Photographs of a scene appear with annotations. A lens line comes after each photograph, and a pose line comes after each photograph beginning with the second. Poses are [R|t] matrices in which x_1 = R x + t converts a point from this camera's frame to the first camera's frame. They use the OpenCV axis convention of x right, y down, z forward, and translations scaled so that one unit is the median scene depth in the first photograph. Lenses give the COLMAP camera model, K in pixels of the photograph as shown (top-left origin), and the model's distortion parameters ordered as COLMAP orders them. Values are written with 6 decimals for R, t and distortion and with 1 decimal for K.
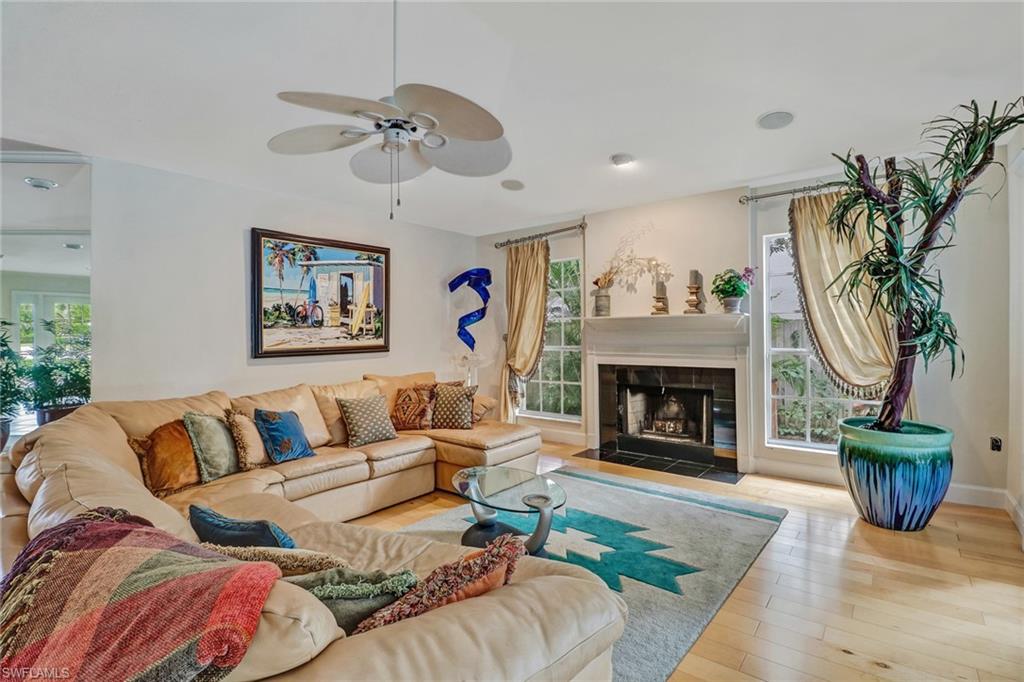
lens RADIAL K [[488.4, 0, 492.6], [0, 488.4, 342.9], [0, 0, 1]] dist [0.000447, -0.012856]
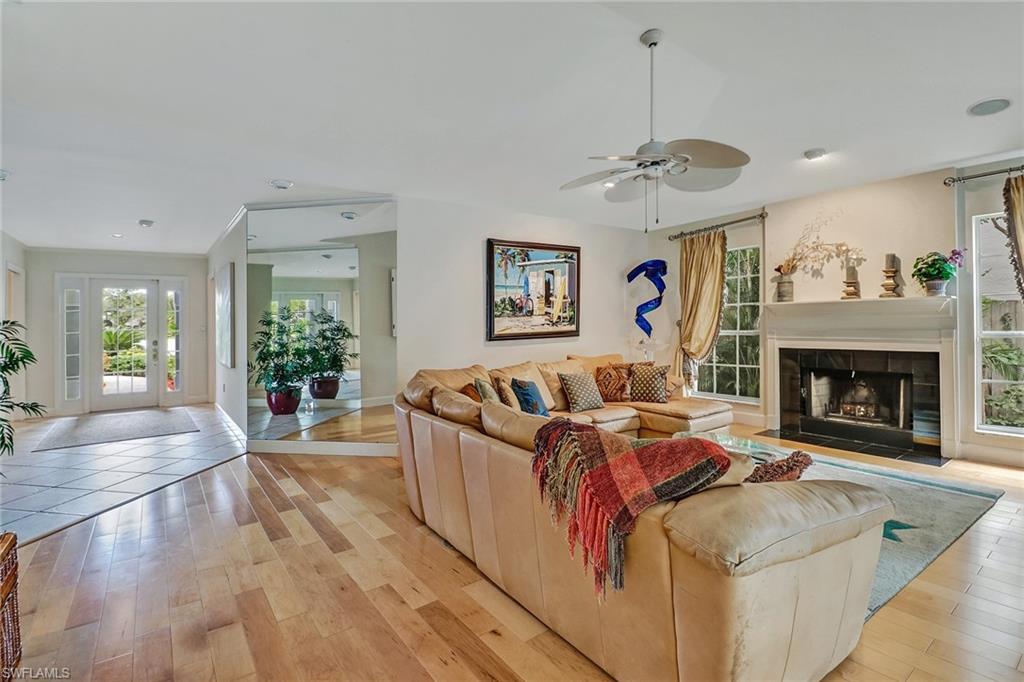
lens RADIAL K [[488.4, 0, 479.7], [0, 488.4, 335.4], [0, 0, 1]] dist [0.000447, -0.012856]
pose [[0.964214, -0.003362, -0.265105, -0.145796], [0.005826, 0.999947, 0.008508, 0.005057], [0.265062, -0.009748, 0.964182, -0.197309]]
